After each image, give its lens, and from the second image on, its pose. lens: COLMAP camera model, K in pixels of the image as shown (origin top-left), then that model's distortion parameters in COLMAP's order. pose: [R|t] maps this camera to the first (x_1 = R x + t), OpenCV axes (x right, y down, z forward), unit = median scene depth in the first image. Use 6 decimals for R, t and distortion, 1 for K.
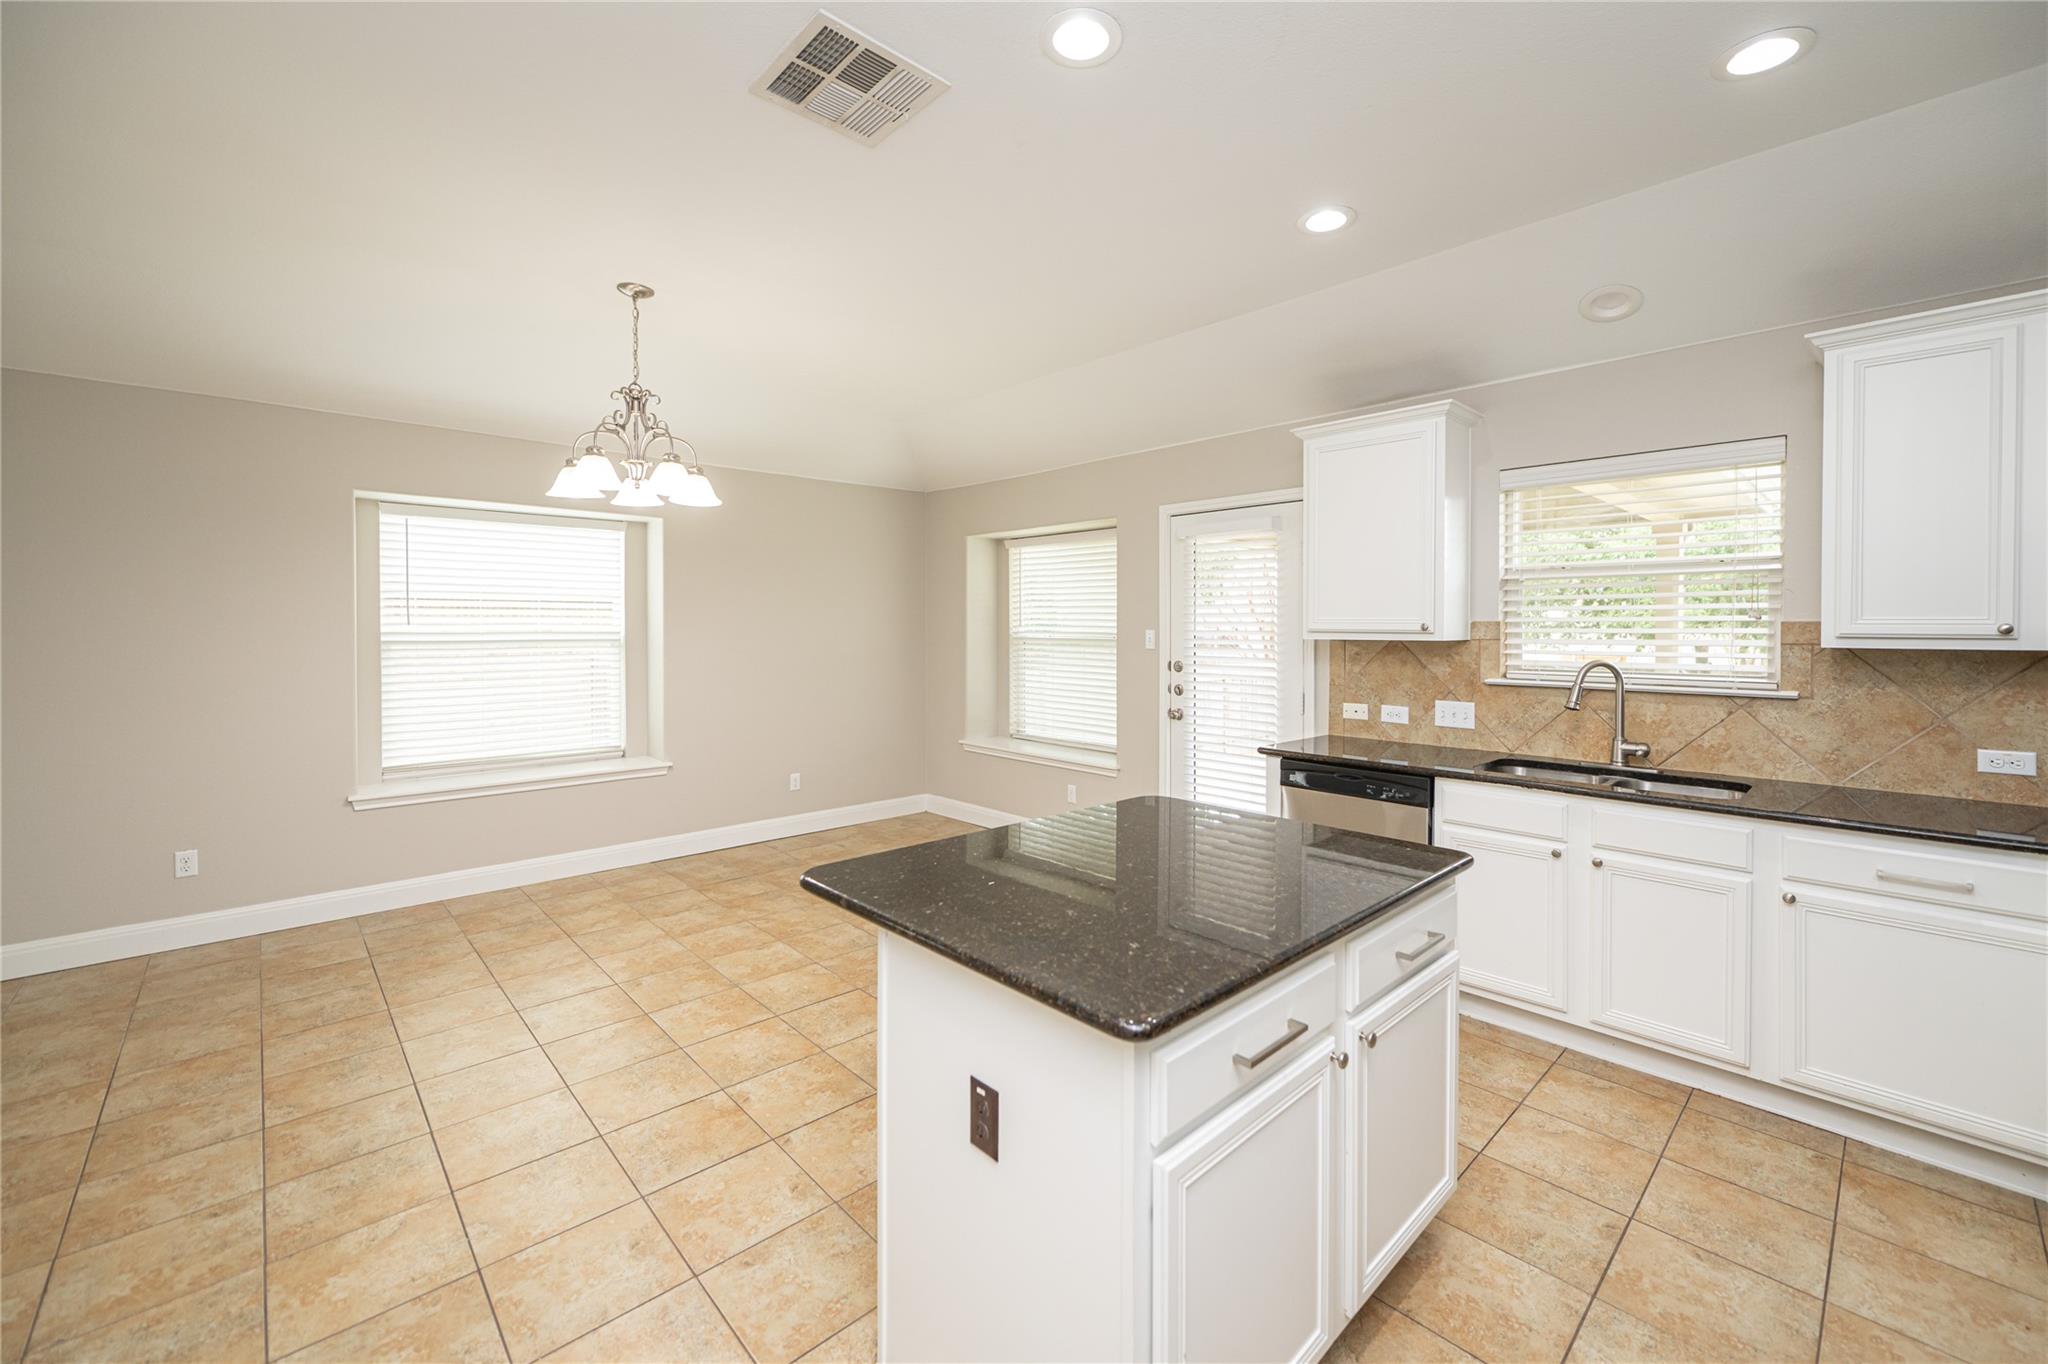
lens RADIAL K [[824.8, 0, 1039.8], [0, 824.8, 641.3], [0, 0, 1]] dist [-0.000104, -0.001056]
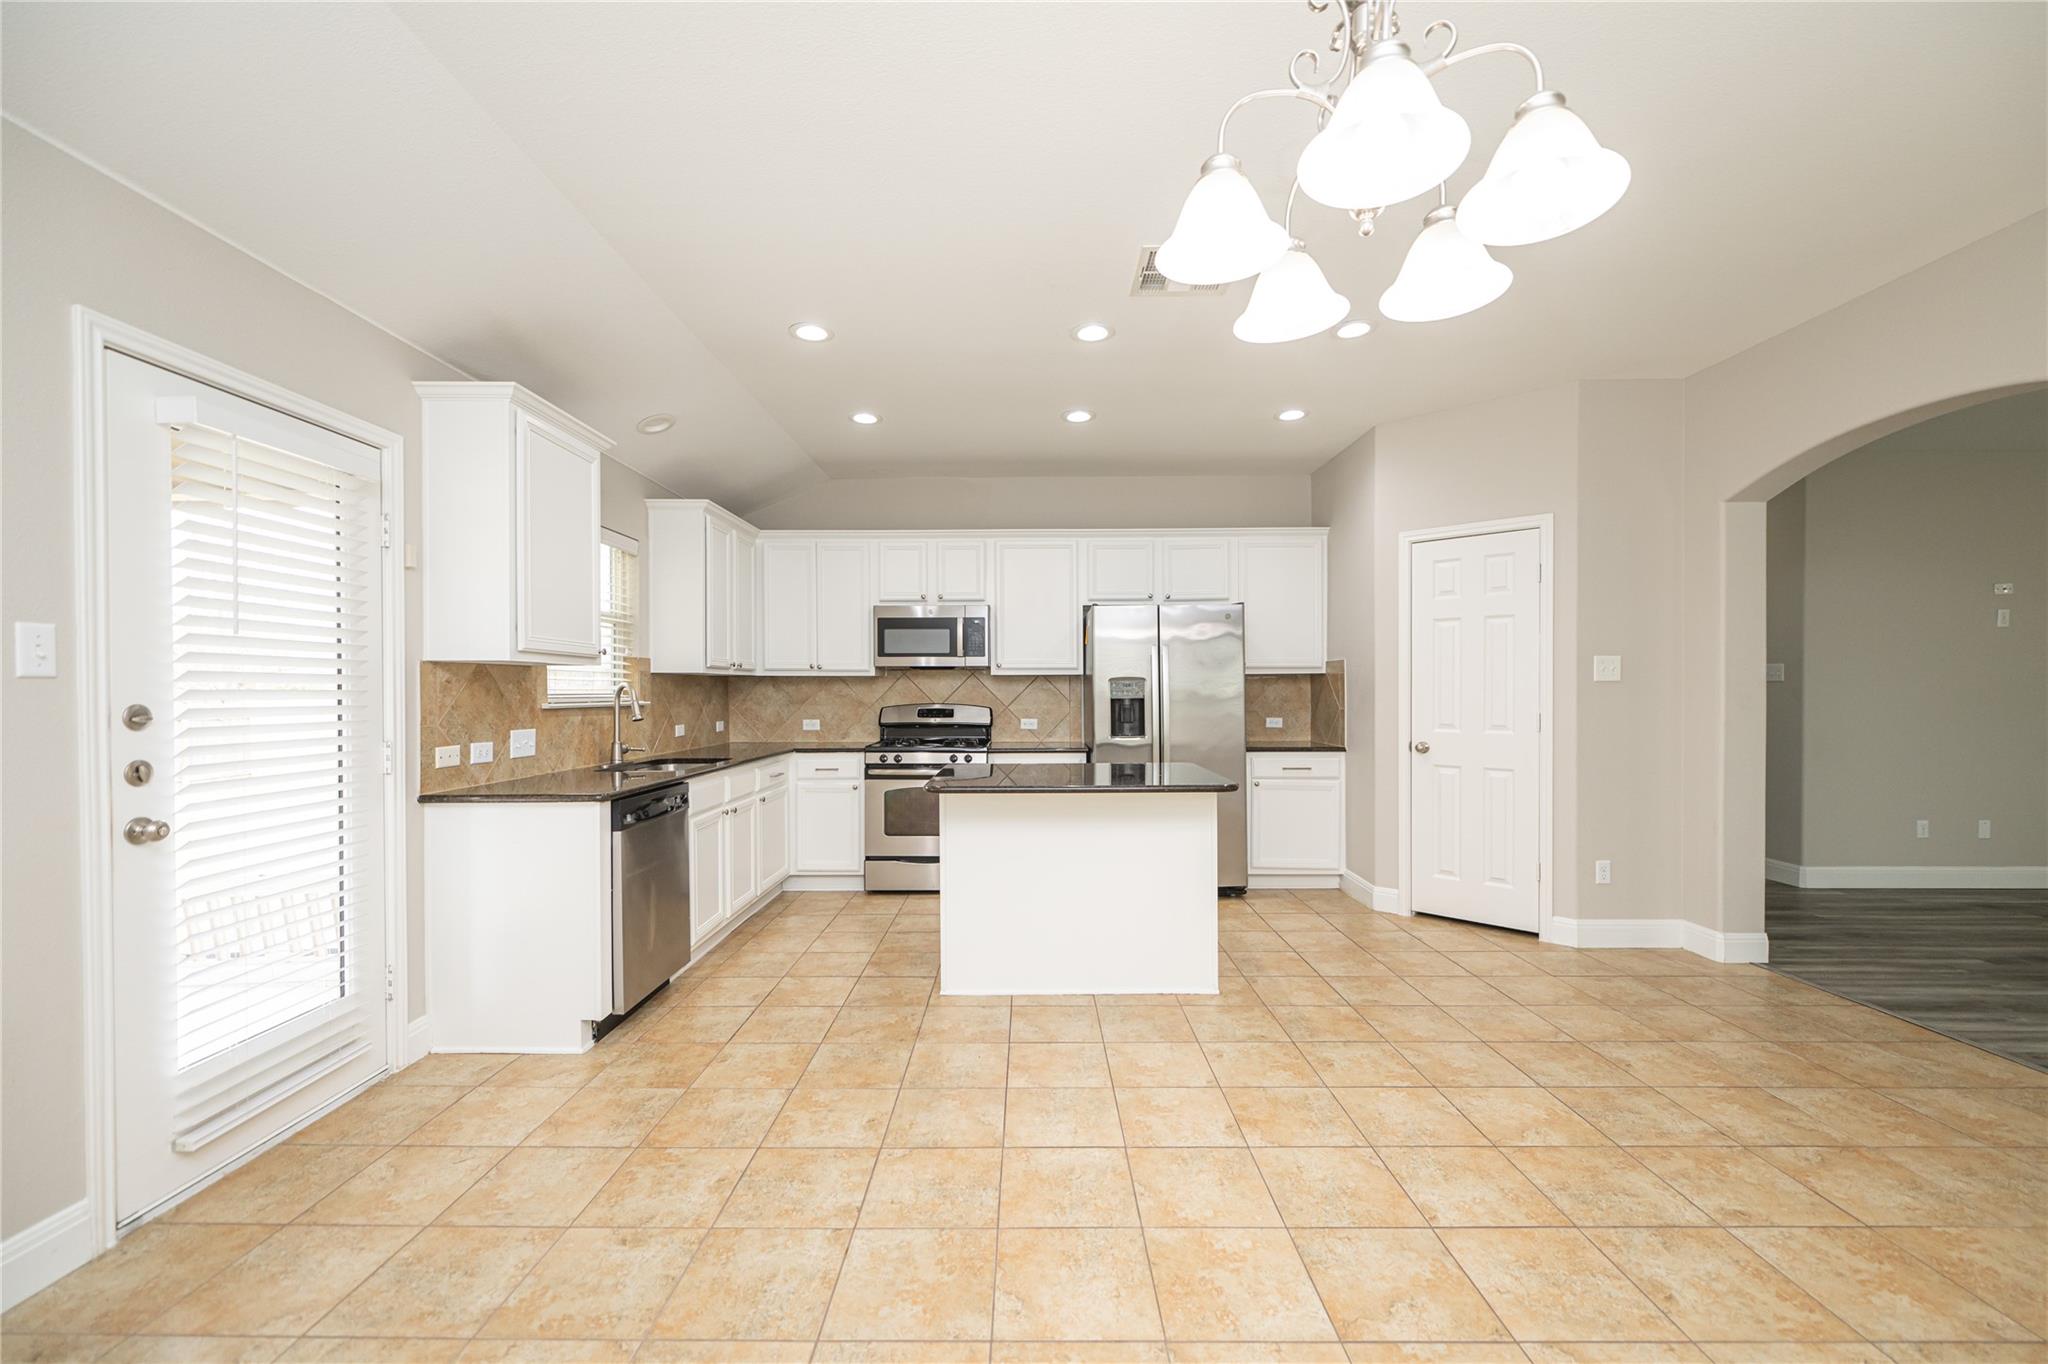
lens RADIAL K [[824.8, 0, 1027.2], [0, 824.8, 692.8], [0, 0, 1]] dist [-0.000104, -0.001056]
pose [[-0.724159, -0.002915, 0.689626, -0.616760], [0.009936, 0.999843, 0.014659, 0.022298], [-0.689561, 0.017467, -0.724017, 1.345835]]
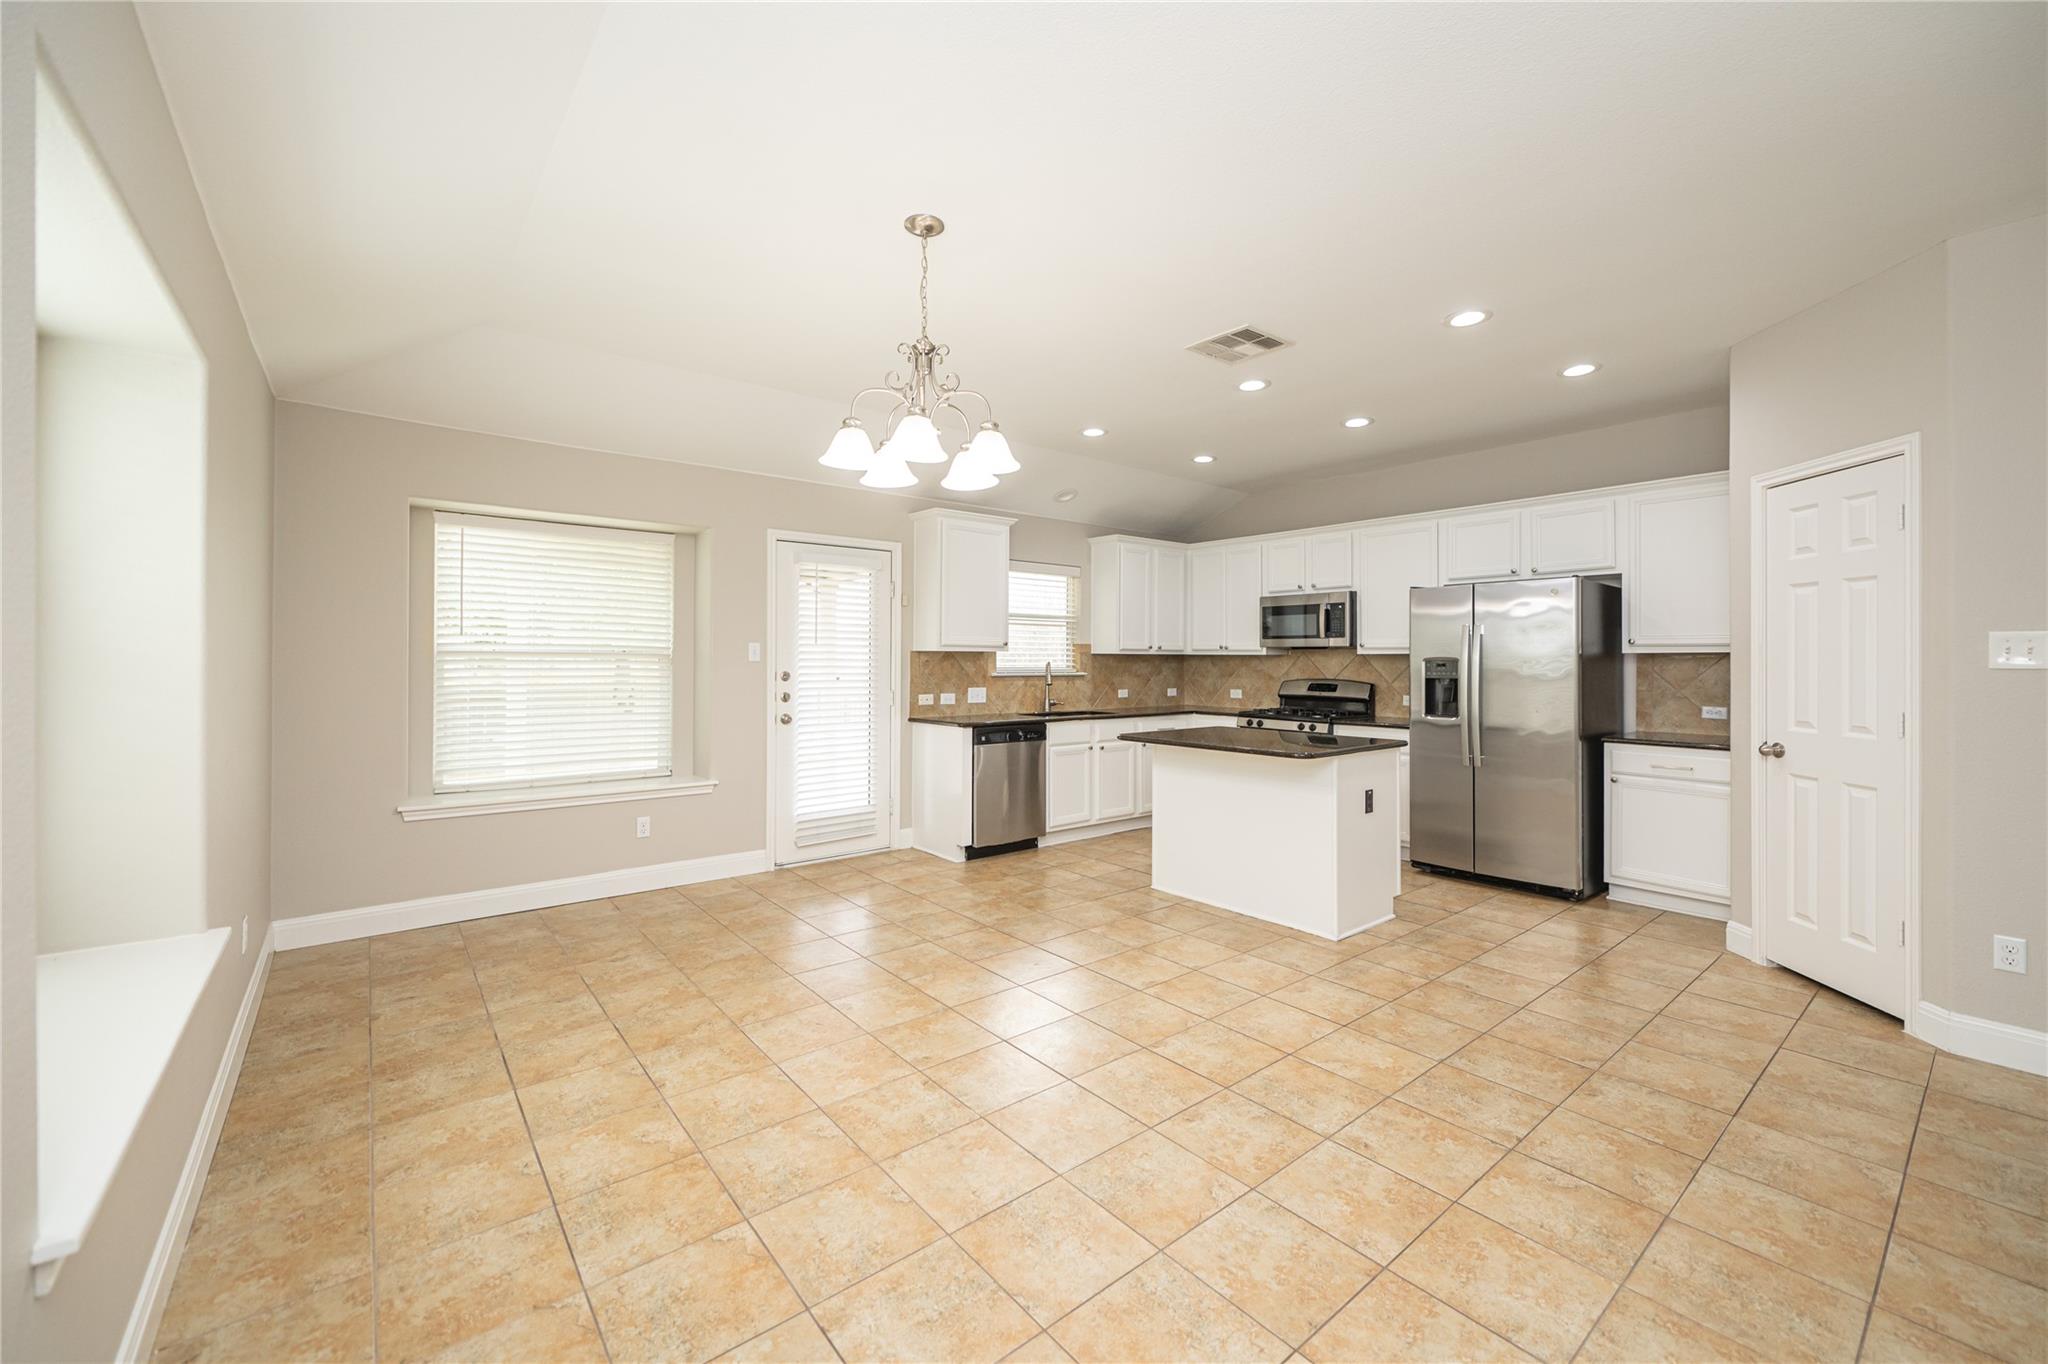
lens RADIAL K [[824.8, 0, 1030.1], [0, 824.8, 646.1], [0, 0, 1]] dist [-0.000104, -0.001056]
pose [[0.070941, 0.012760, 0.997399, -1.265332], [0.009645, 0.999863, -0.013477, 0.010439], [-0.997434, 0.010576, 0.070808, 0.798221]]
